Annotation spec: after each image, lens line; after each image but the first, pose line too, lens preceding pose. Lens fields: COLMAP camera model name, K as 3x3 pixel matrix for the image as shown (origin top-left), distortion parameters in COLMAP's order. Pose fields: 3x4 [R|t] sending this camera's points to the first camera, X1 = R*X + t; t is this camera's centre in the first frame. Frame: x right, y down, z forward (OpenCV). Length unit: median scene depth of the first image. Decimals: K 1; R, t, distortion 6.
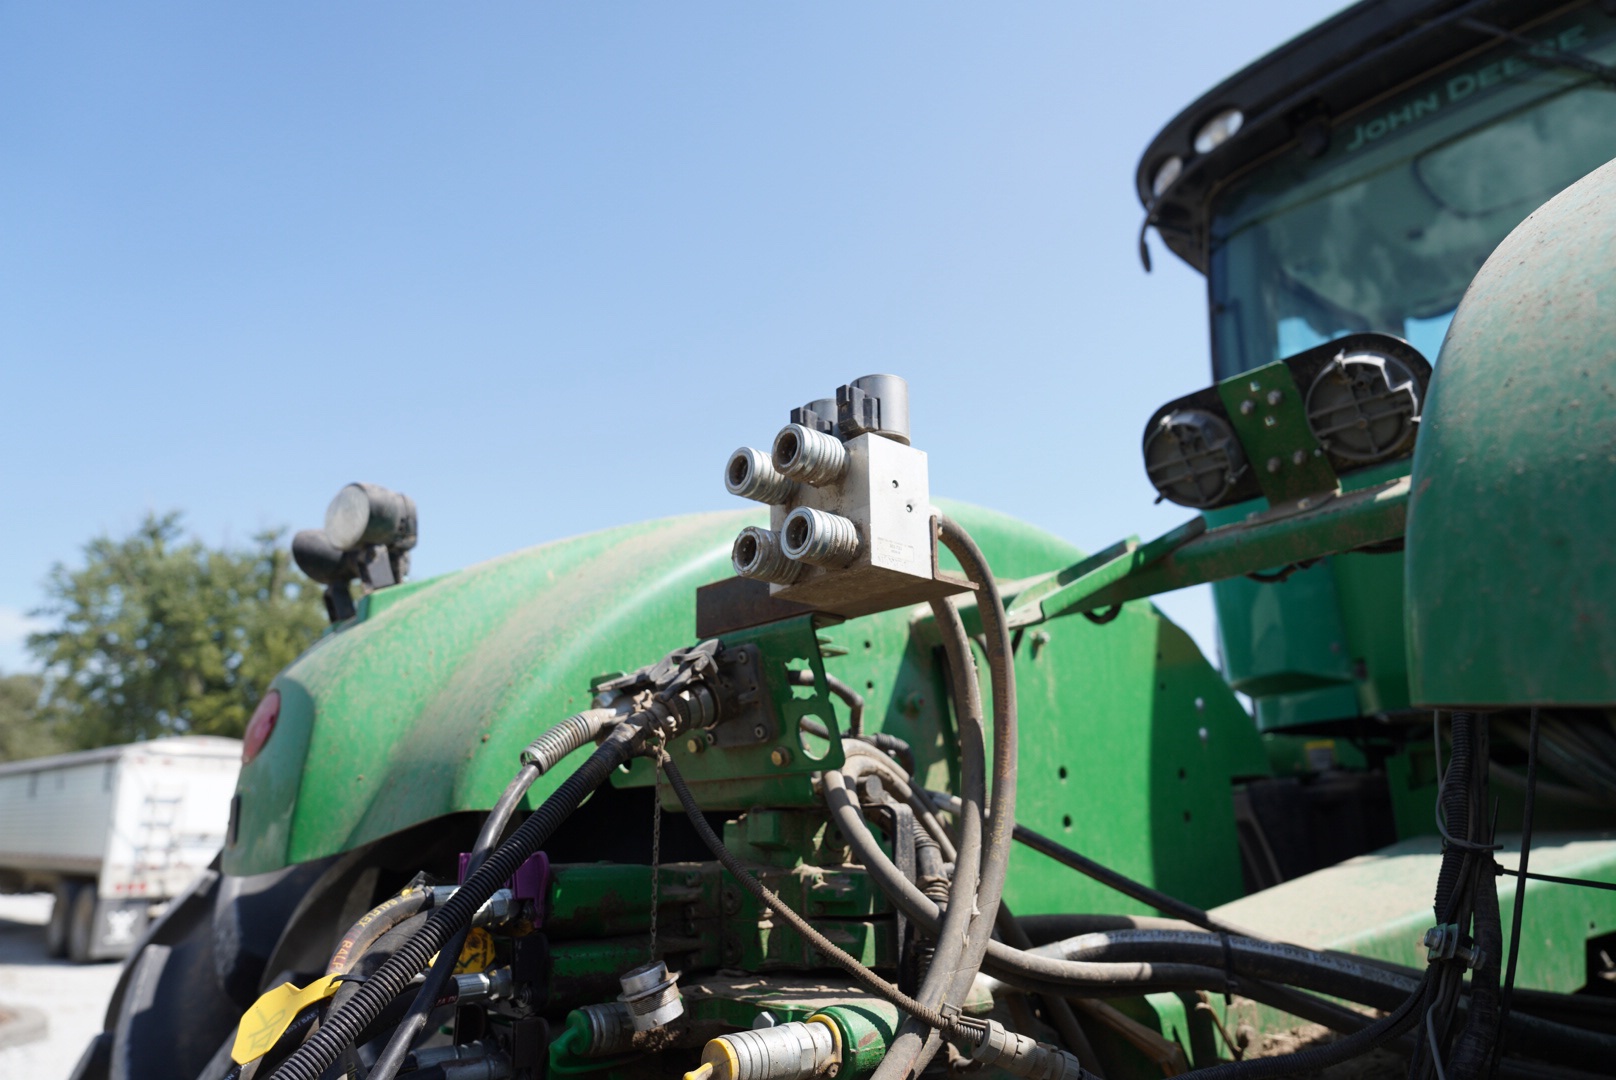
lens RADIAL K [[1112.0, 0, 804.1], [0, 1112.0, 546.4], [0, 0, 1]] dist [-0.120090, 0.098827]
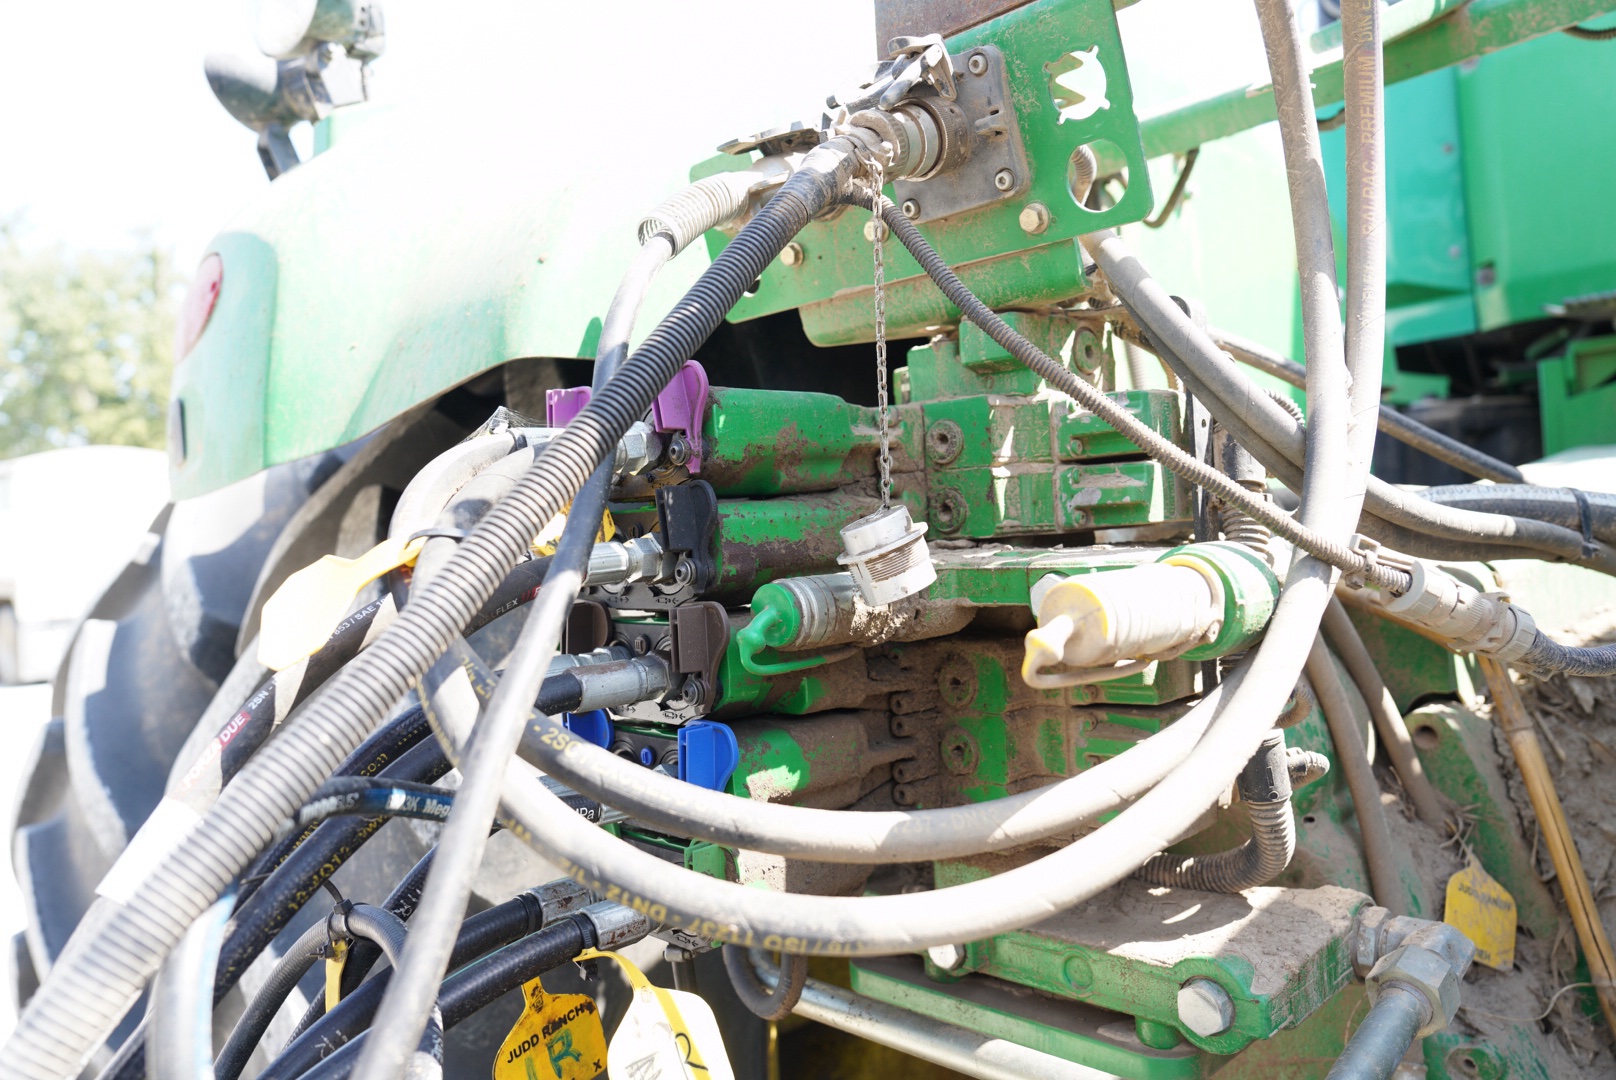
lens RADIAL K [[1164.0, 0, 804.6], [0, 1164.0, 546.4], [0, 0, 1]] dist [-0.101364, 0.078978]
pose [[0.998174, -0.034147, 0.049828, -0.193015], [0.019900, 0.964731, 0.262485, 0.188106], [-0.057034, -0.261015, 0.963649, 0.274782]]
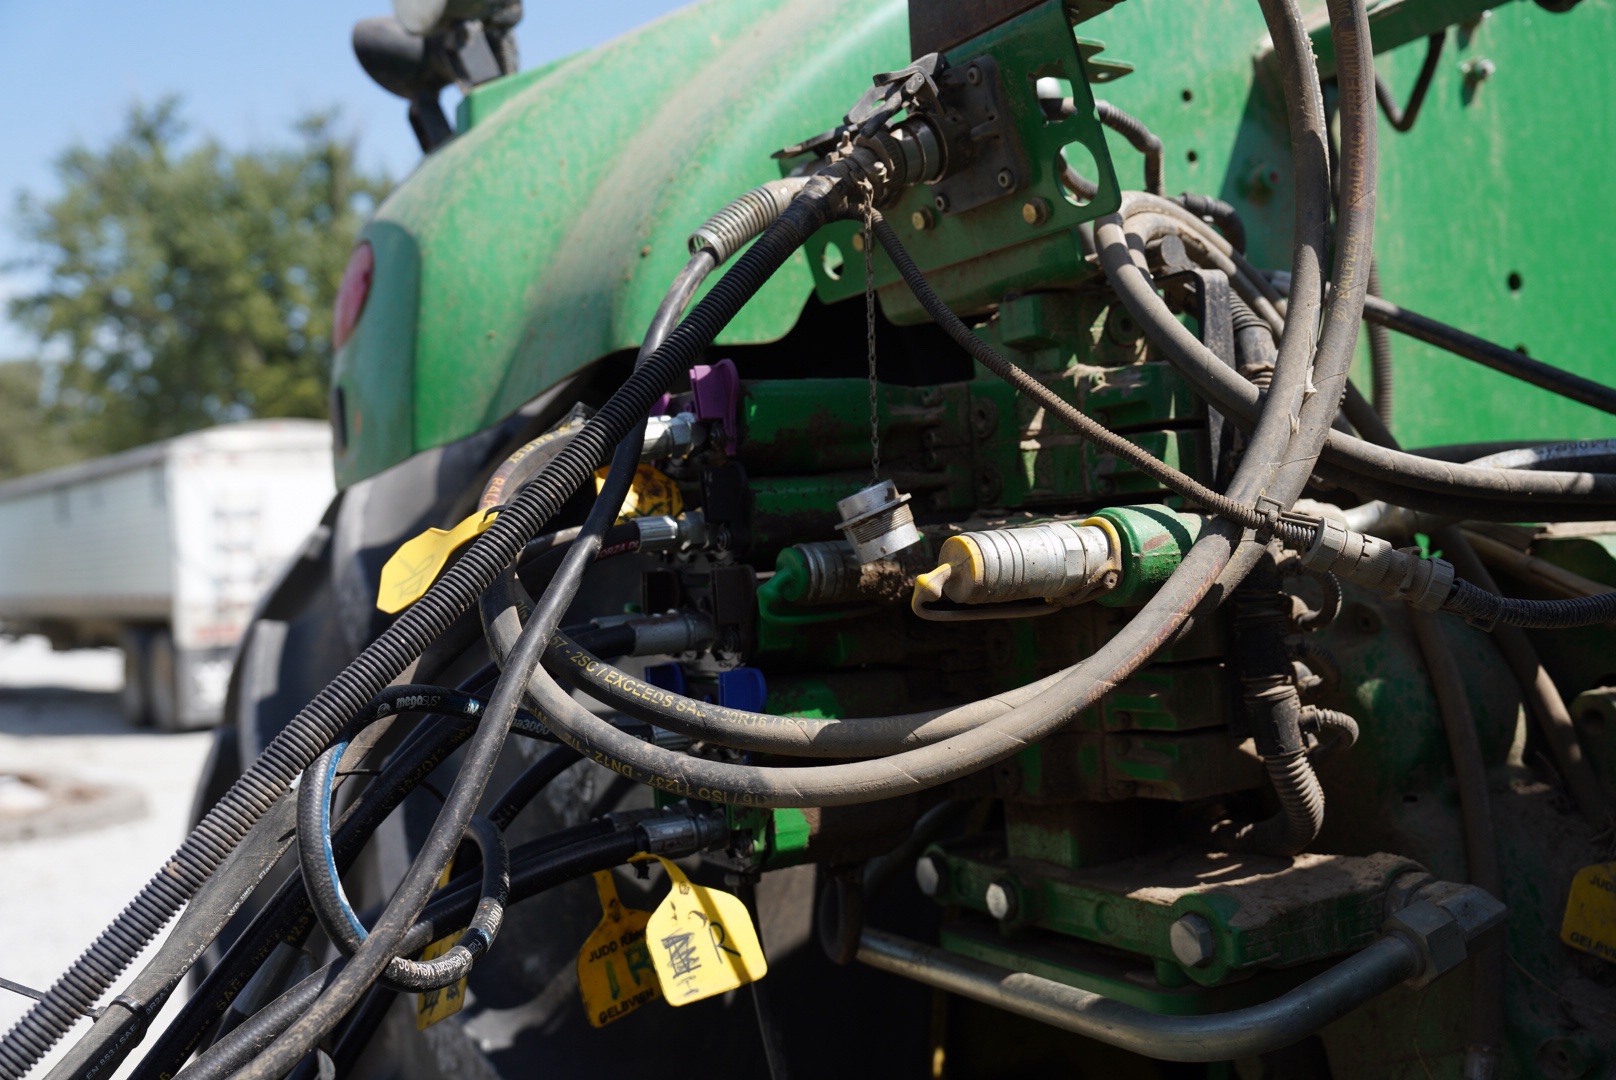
lens RADIAL K [[1728.0, 0, 802.8], [0, 1728.0, 563.4], [0, 0, 1]] dist [0.001444, 0.169421]
pose [[0.977004, -0.045332, -0.208345, 0.053473], [0.099836, 0.960665, 0.259144, 0.098525], [0.188402, -0.273985, 0.943100, -0.156795]]
